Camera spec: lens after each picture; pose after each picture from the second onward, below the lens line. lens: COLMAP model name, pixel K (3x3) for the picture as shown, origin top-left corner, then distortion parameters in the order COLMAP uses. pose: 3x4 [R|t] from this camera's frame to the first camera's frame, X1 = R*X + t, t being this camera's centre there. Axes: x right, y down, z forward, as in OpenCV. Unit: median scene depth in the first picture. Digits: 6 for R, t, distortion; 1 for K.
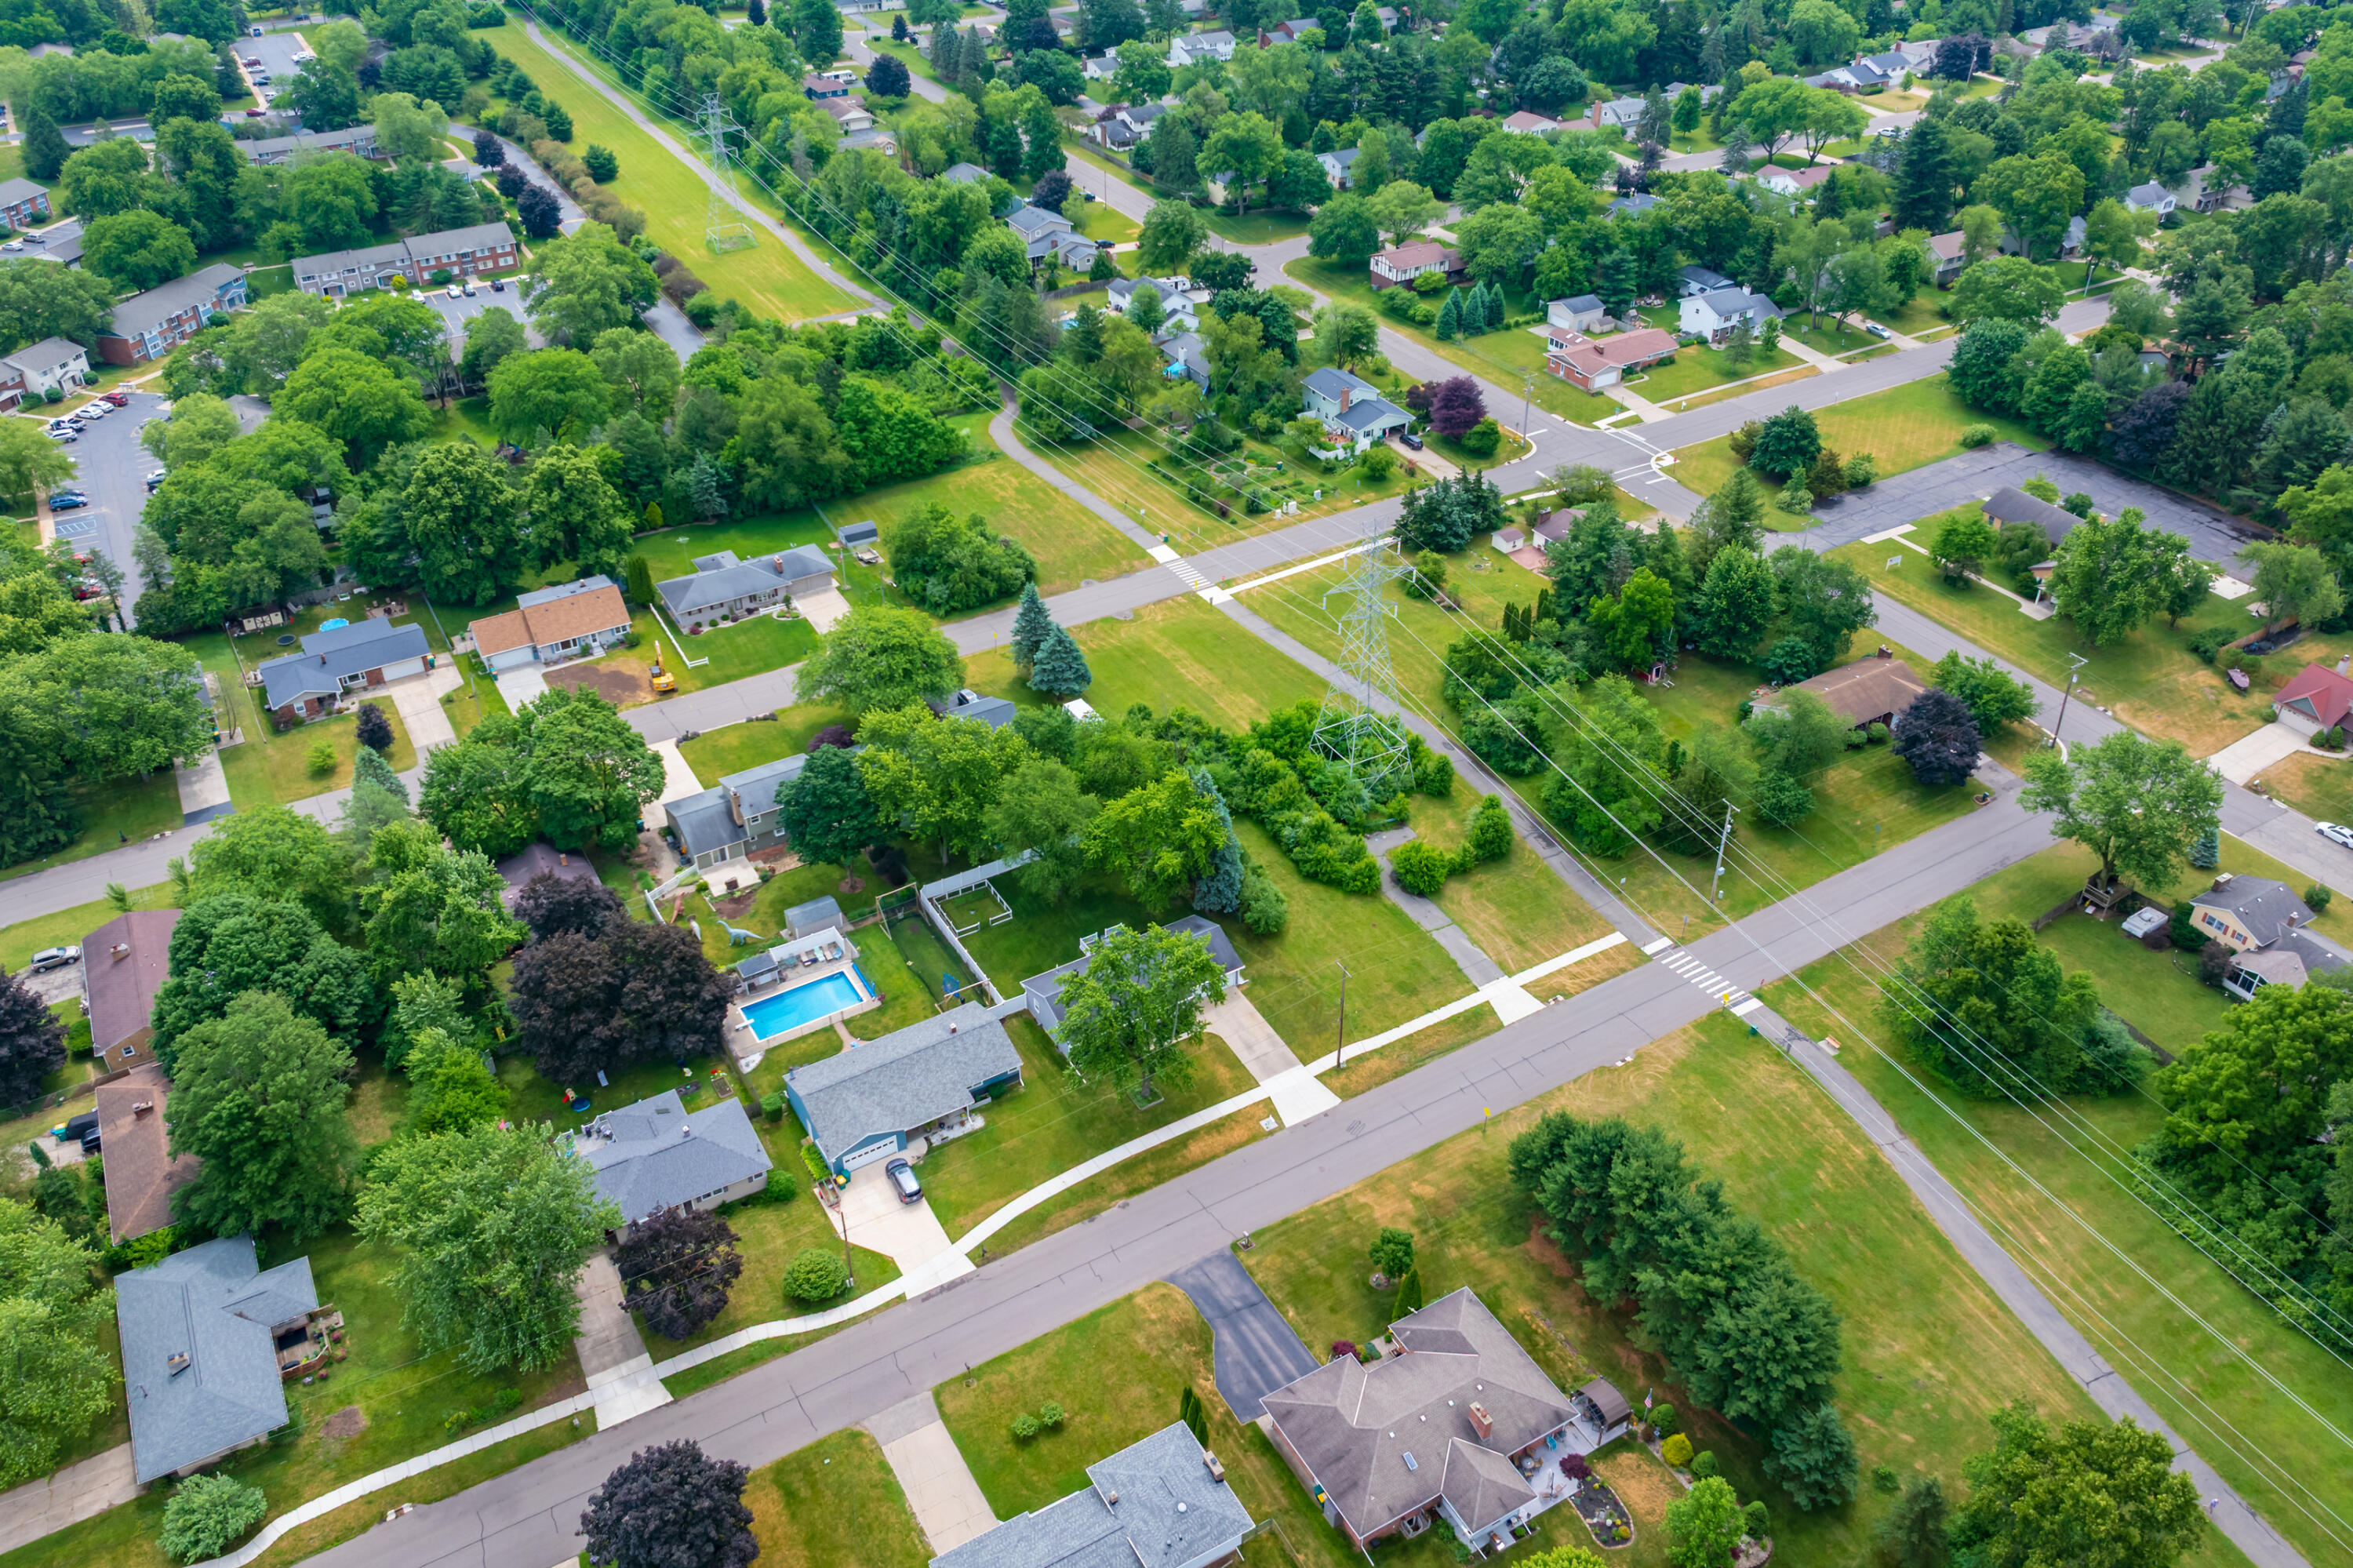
lens RADIAL K [[1775.8, 0, 1175.1], [0, 1775.8, 730.7], [0, 0, 1]] dist [-0.031277, 0.015703]
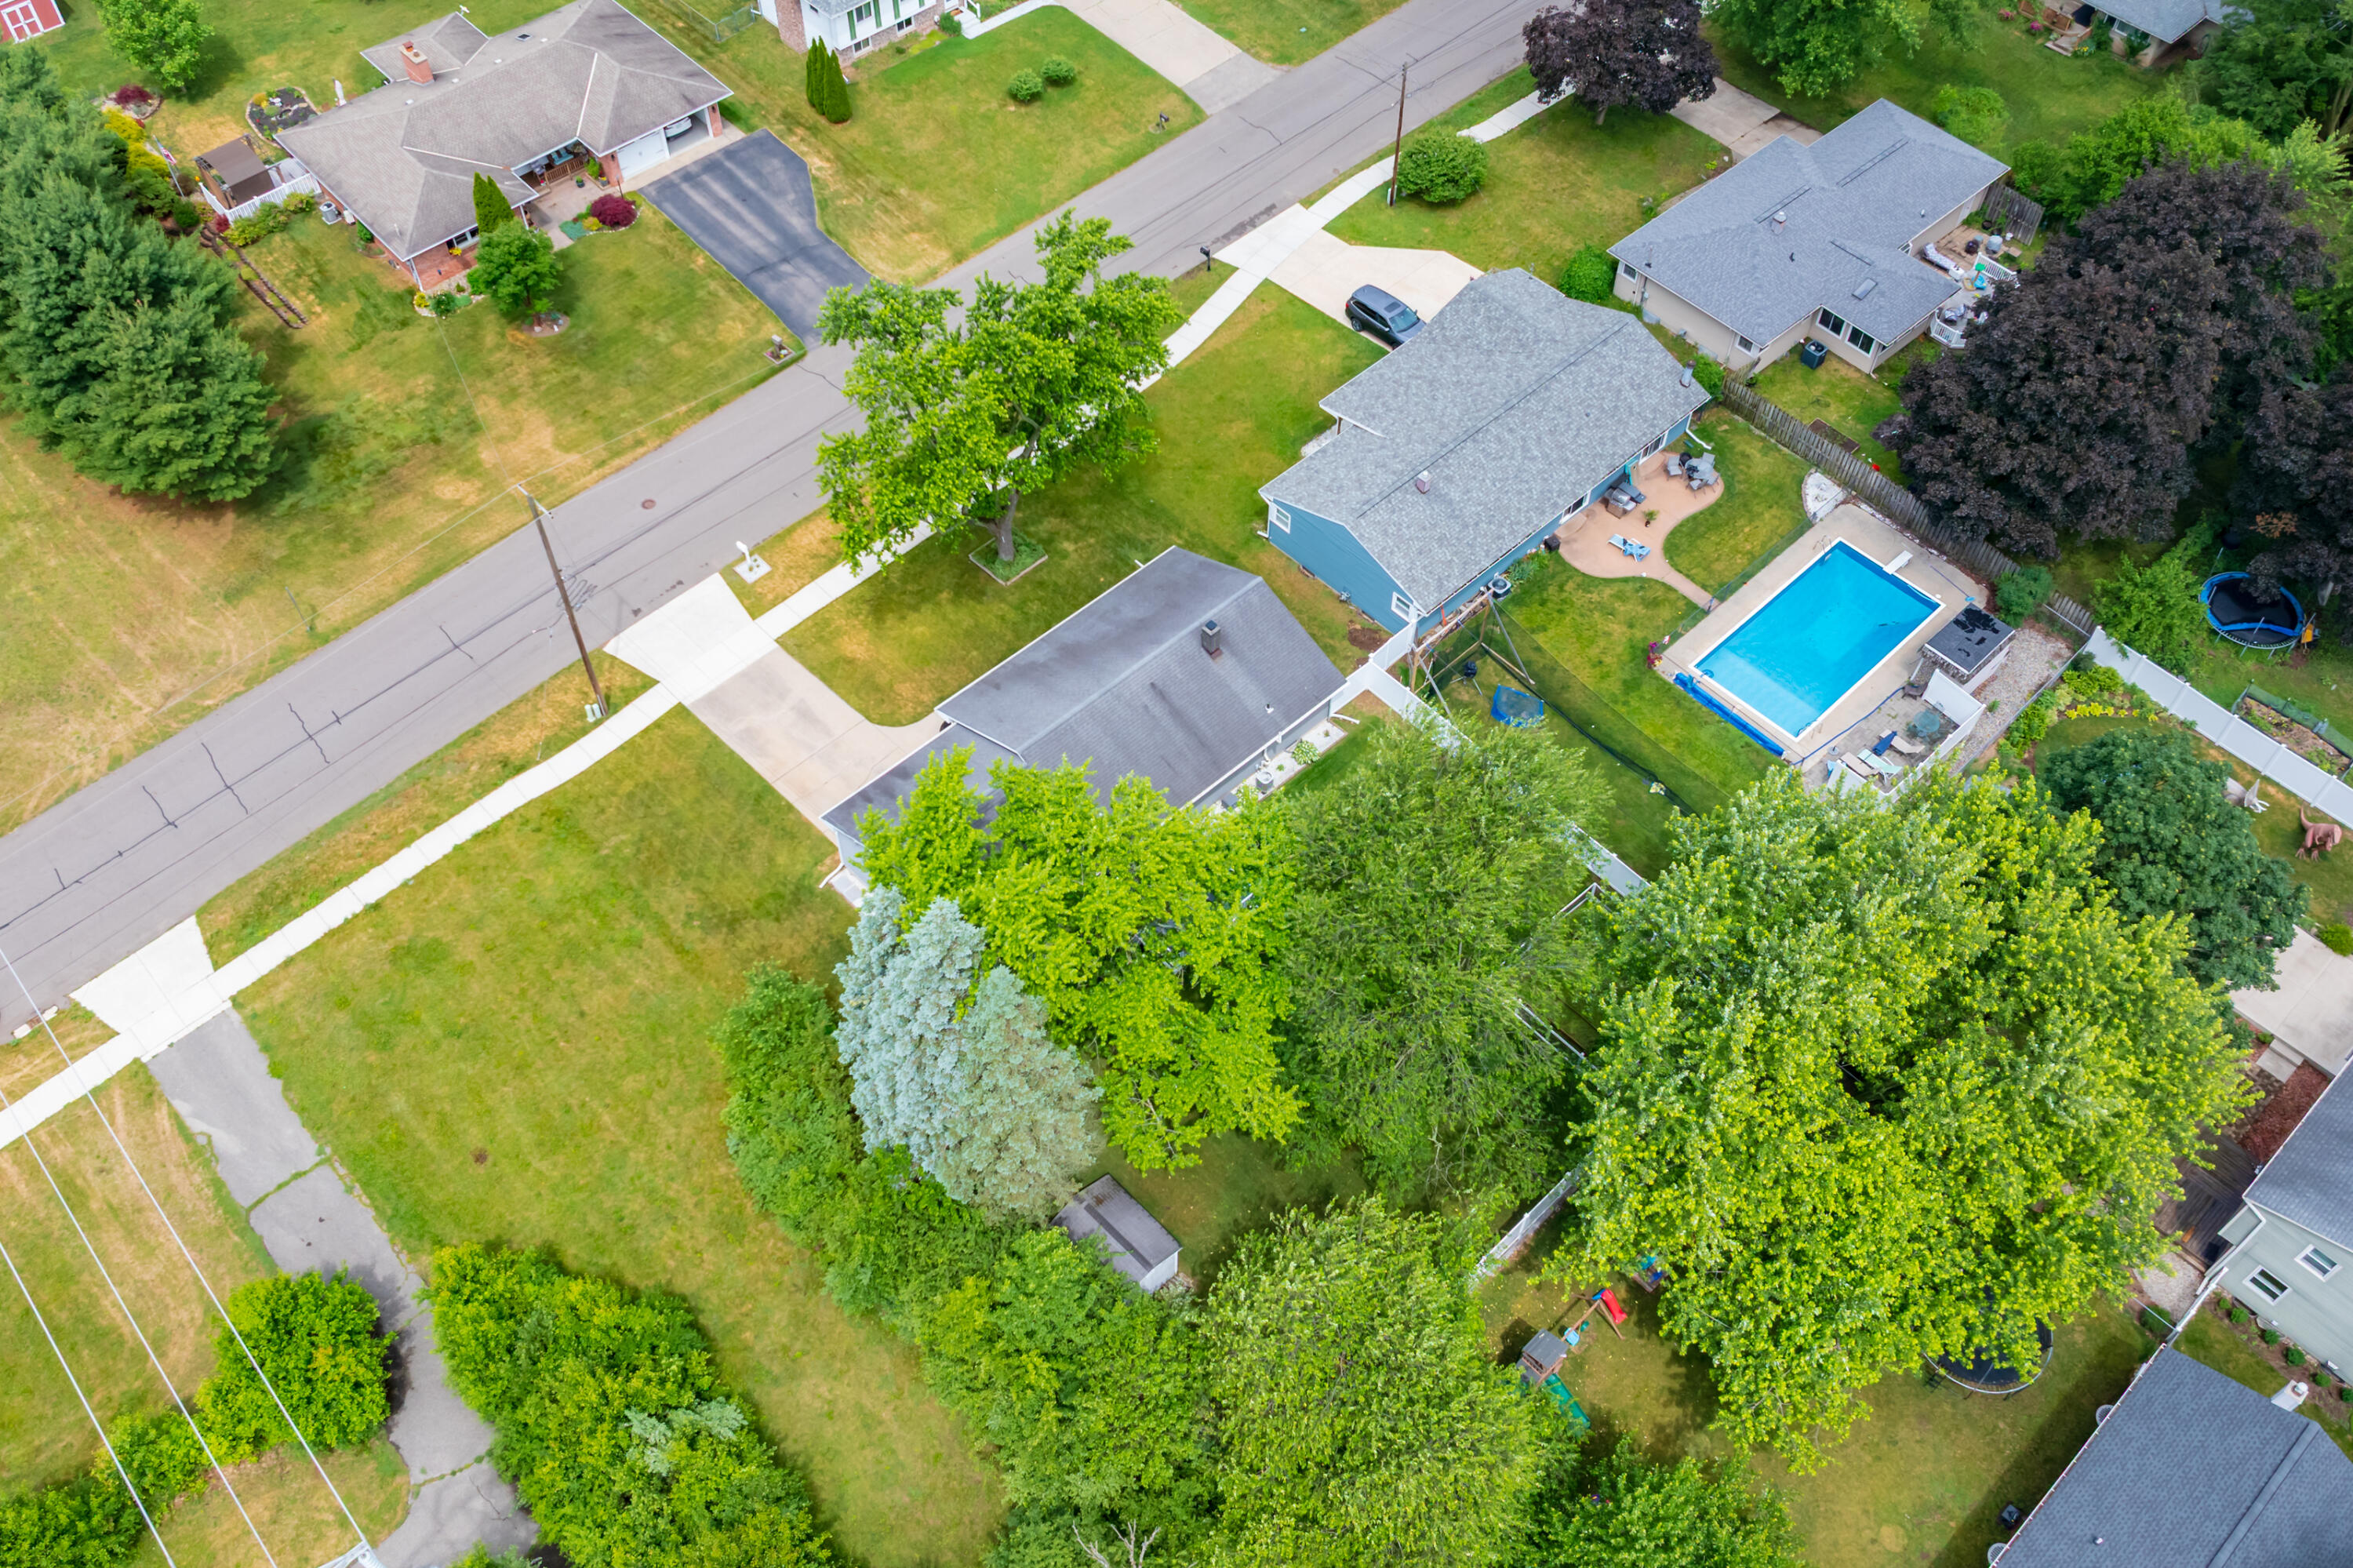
lens RADIAL K [[2004.8, 0, 1176.5], [0, 2004.8, 784.0], [0, 0, 1]] dist [-0.017010, -0.009787]
pose [[-0.977613, 0.167507, -0.127332, 0.015198], [-0.118093, 0.064049, 0.990935, -0.285374], [0.174144, 0.983788, -0.042834, 0.916292]]
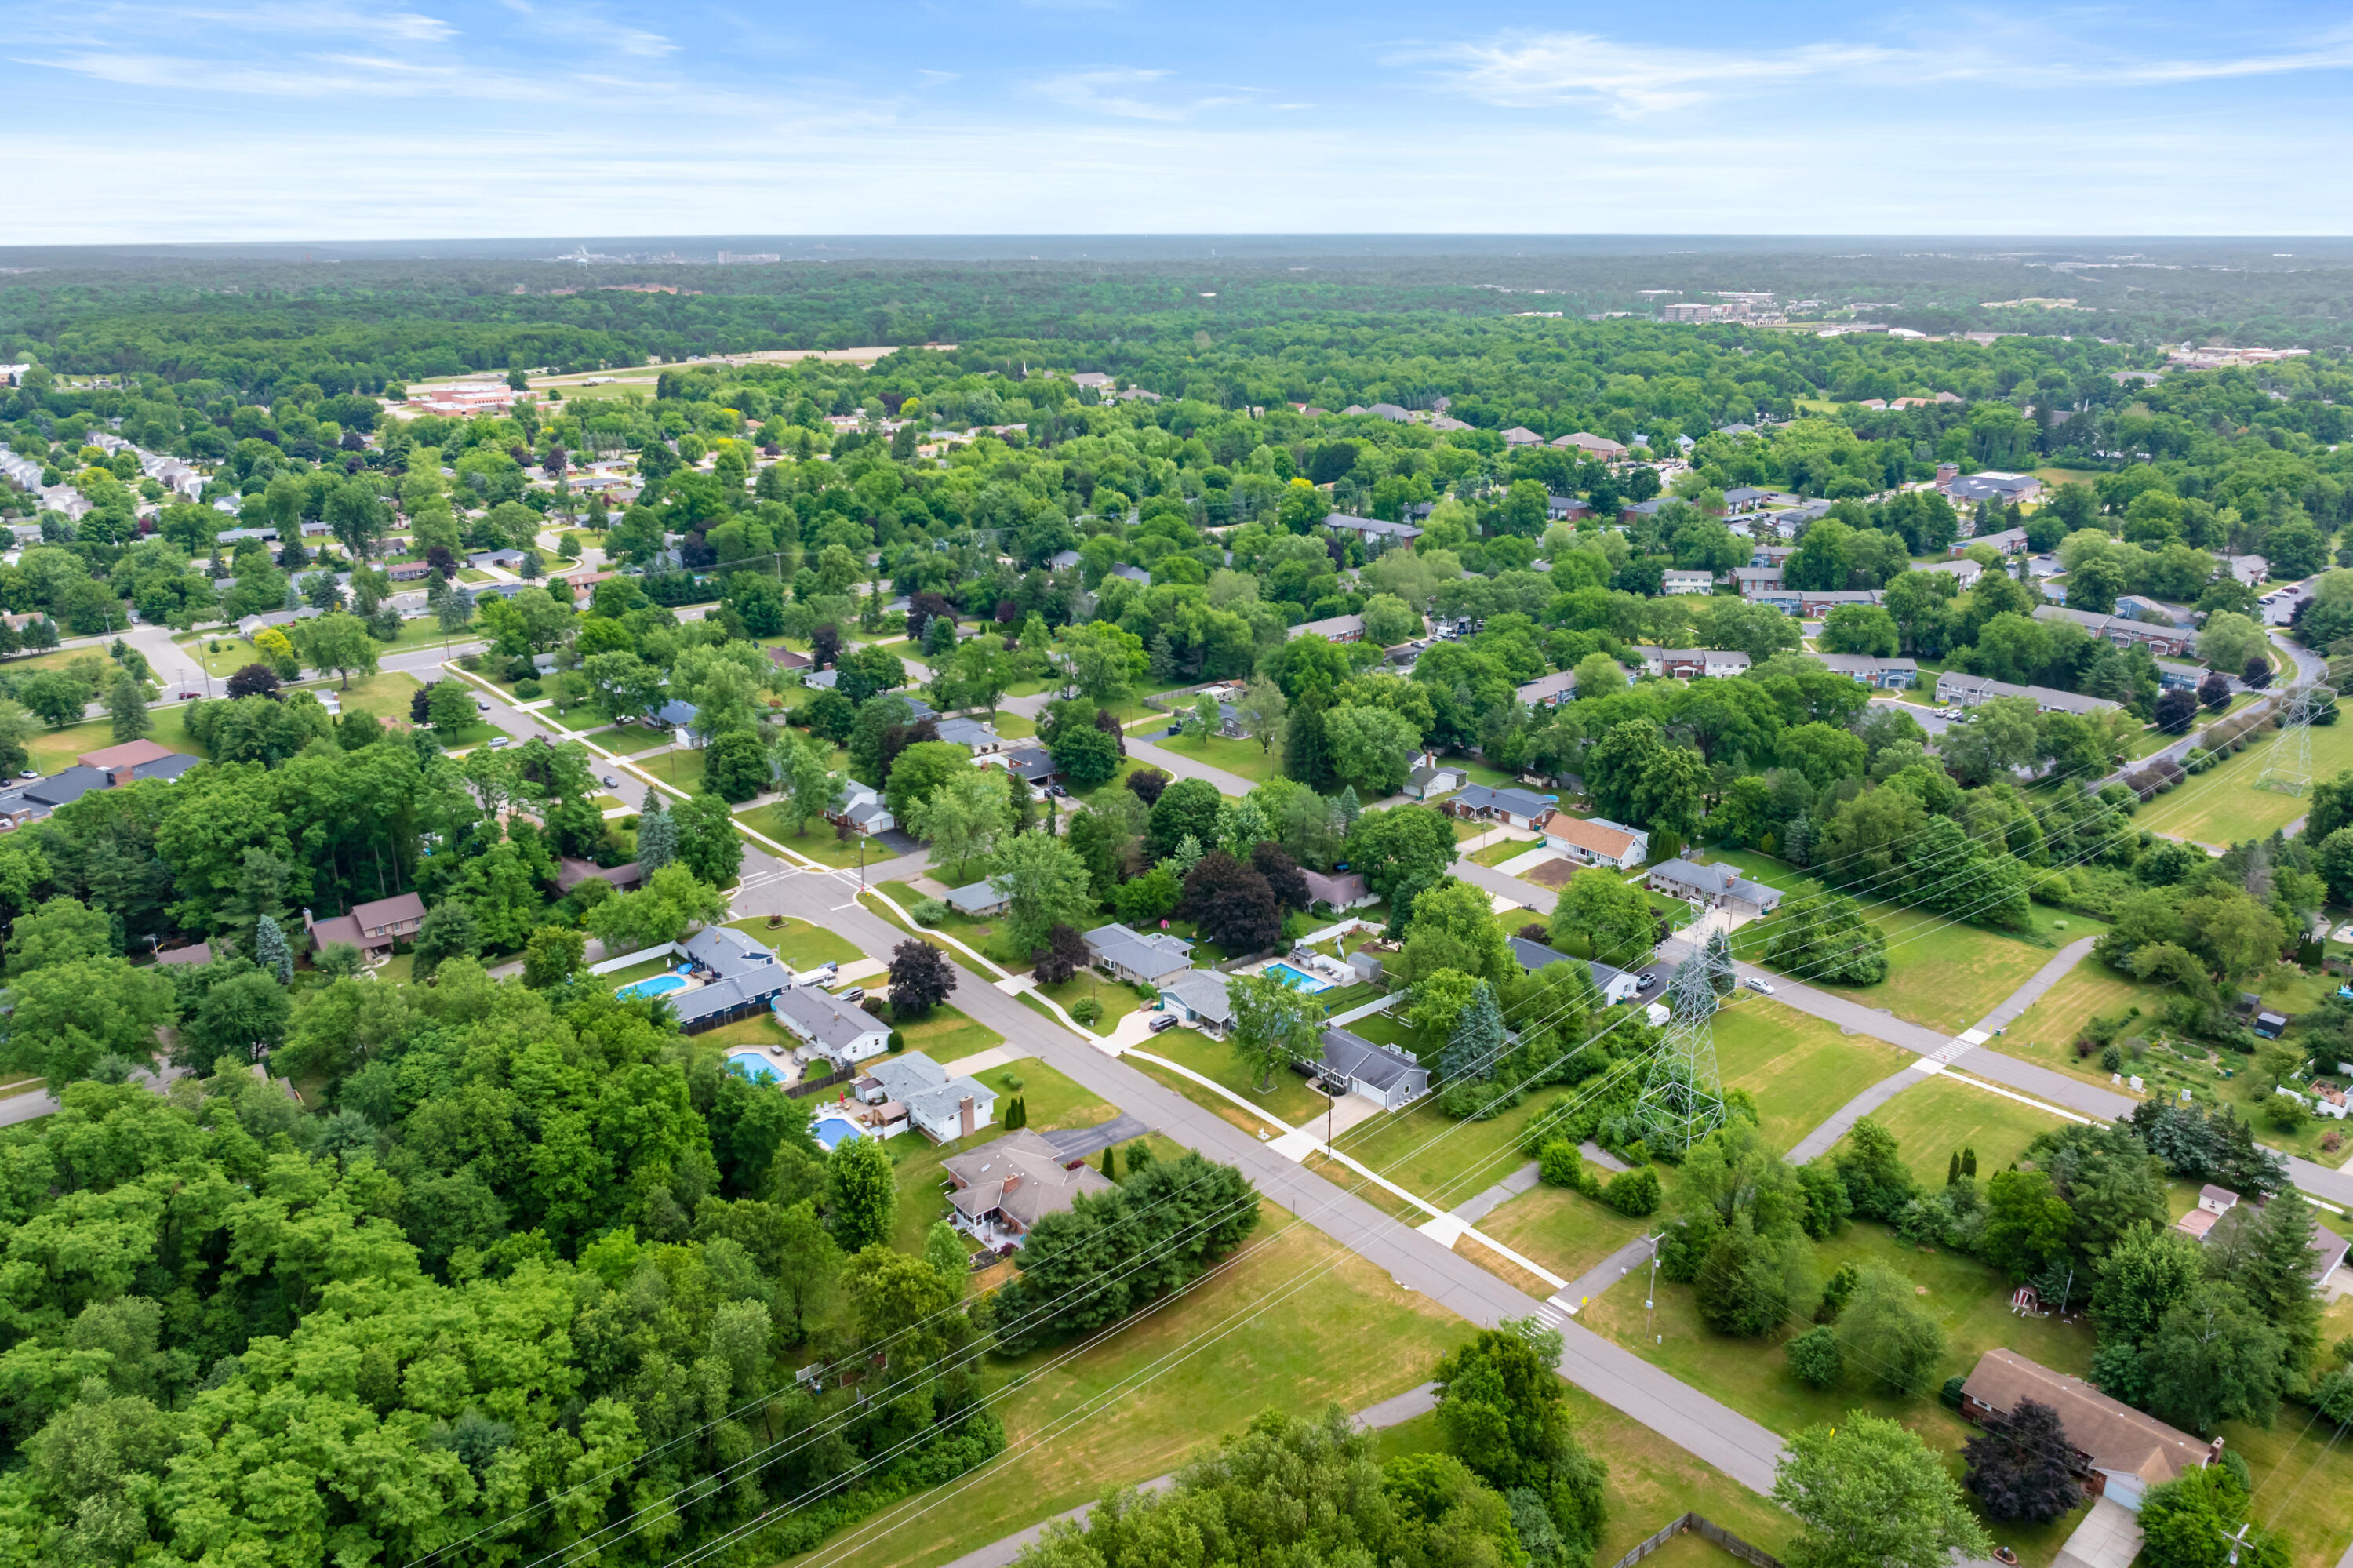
lens RADIAL K [[1687.3, 0, 1193.6], [0, 1687.3, 750.0], [0, 0, 1]] dist [-0.021726, 0.005643]
pose [[0.180160, 0.296715, -0.937818, 1.043506], [-0.542959, 0.825006, 0.156717, -0.190395], [0.820206, 0.480963, 0.309738, 0.303380]]
